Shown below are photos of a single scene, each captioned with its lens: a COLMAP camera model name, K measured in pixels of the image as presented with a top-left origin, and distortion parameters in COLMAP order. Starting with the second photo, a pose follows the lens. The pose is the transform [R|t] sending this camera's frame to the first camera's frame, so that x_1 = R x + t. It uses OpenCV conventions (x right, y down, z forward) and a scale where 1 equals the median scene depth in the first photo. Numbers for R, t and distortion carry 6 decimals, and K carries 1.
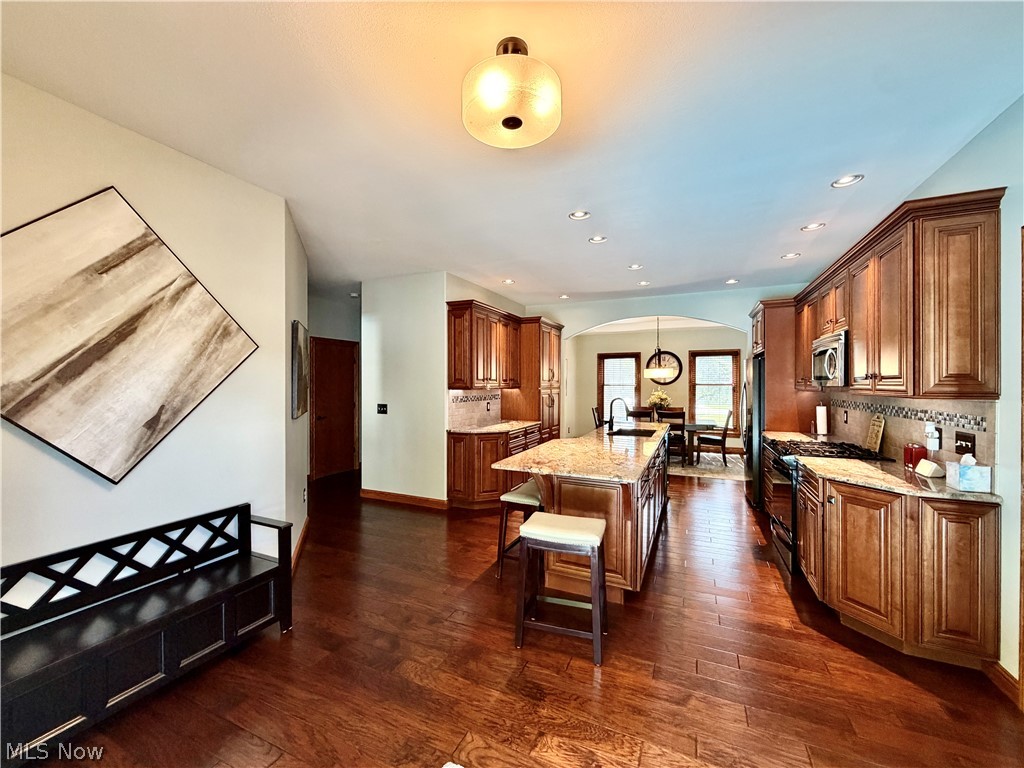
lens RADIAL K [[409.7, 0, 509.9], [0, 409.7, 384.5], [0, 0, 1]] dist [-0.002737, 0.000652]
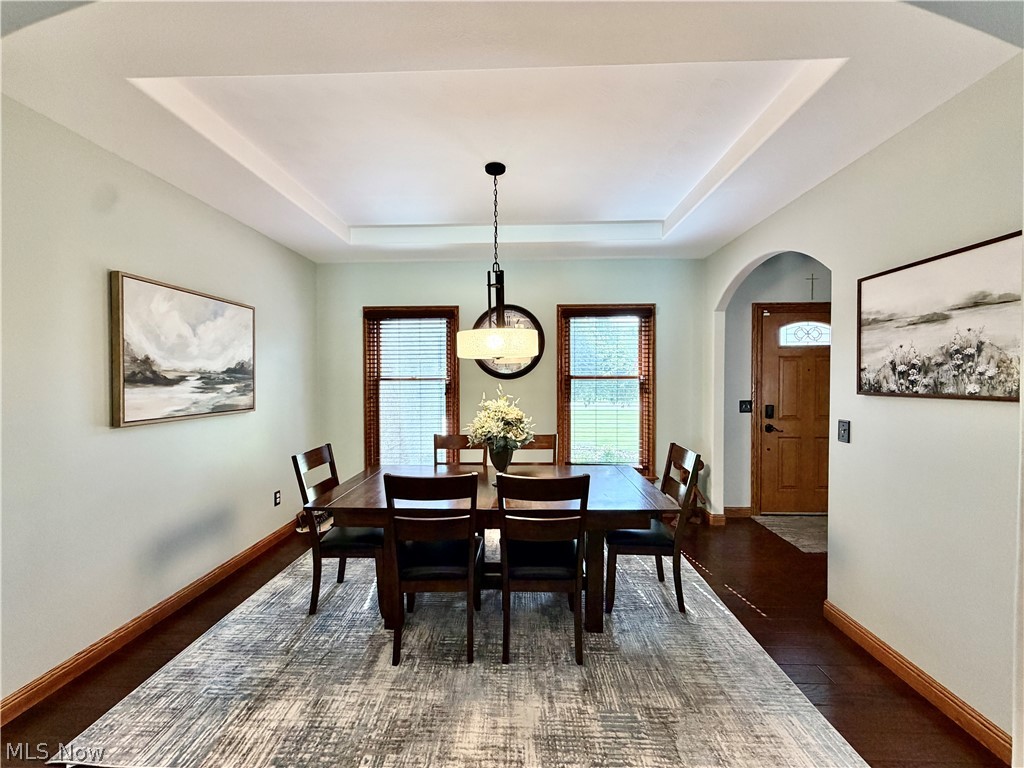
lens RADIAL K [[409.7, 0, 510.0], [0, 409.7, 380.8], [0, 0, 1]] dist [-0.002737, 0.000652]
pose [[0.925400, -0.006834, 0.378930, 0.377596], [0.003512, 0.999949, 0.009458, -0.000859], [-0.378975, -0.007421, 0.925377, 1.057999]]
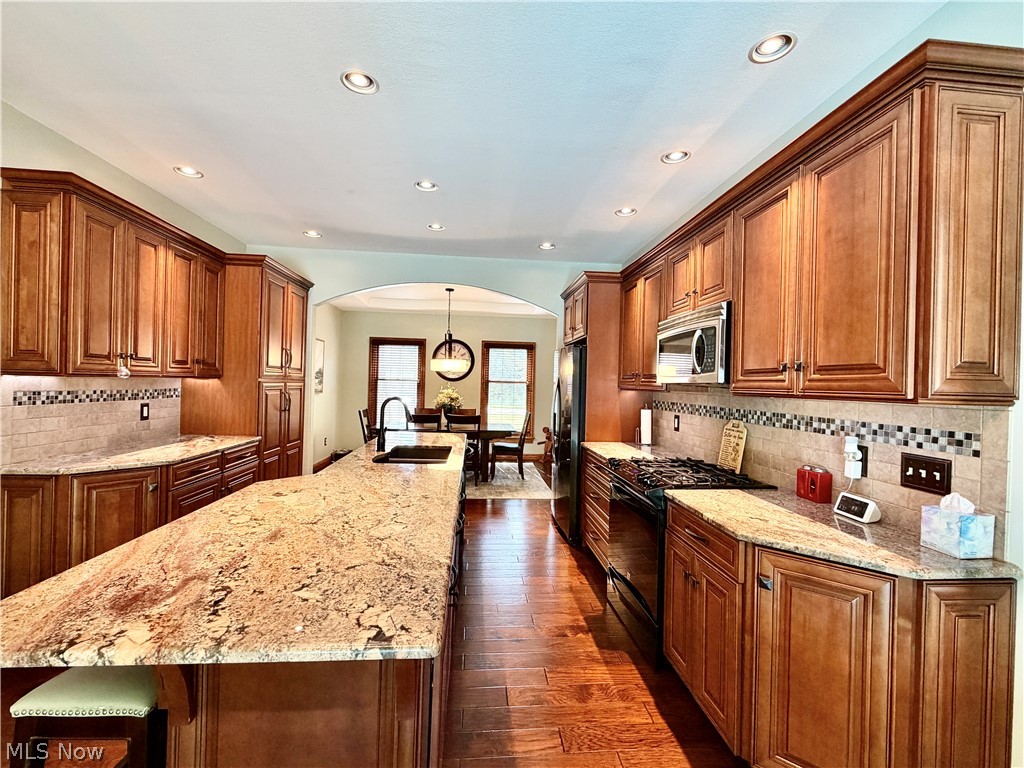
lens RADIAL K [[445.2, 0, 515.2], [0, 445.2, 383.6], [0, 0, 1]] dist [0.003082, 0.000104]
pose [[0.869064, 0.021938, 0.494214, 0.087627], [-0.024296, 0.999703, -0.001654, 0.008969], [-0.494104, -0.010569, 0.869339, 0.316803]]
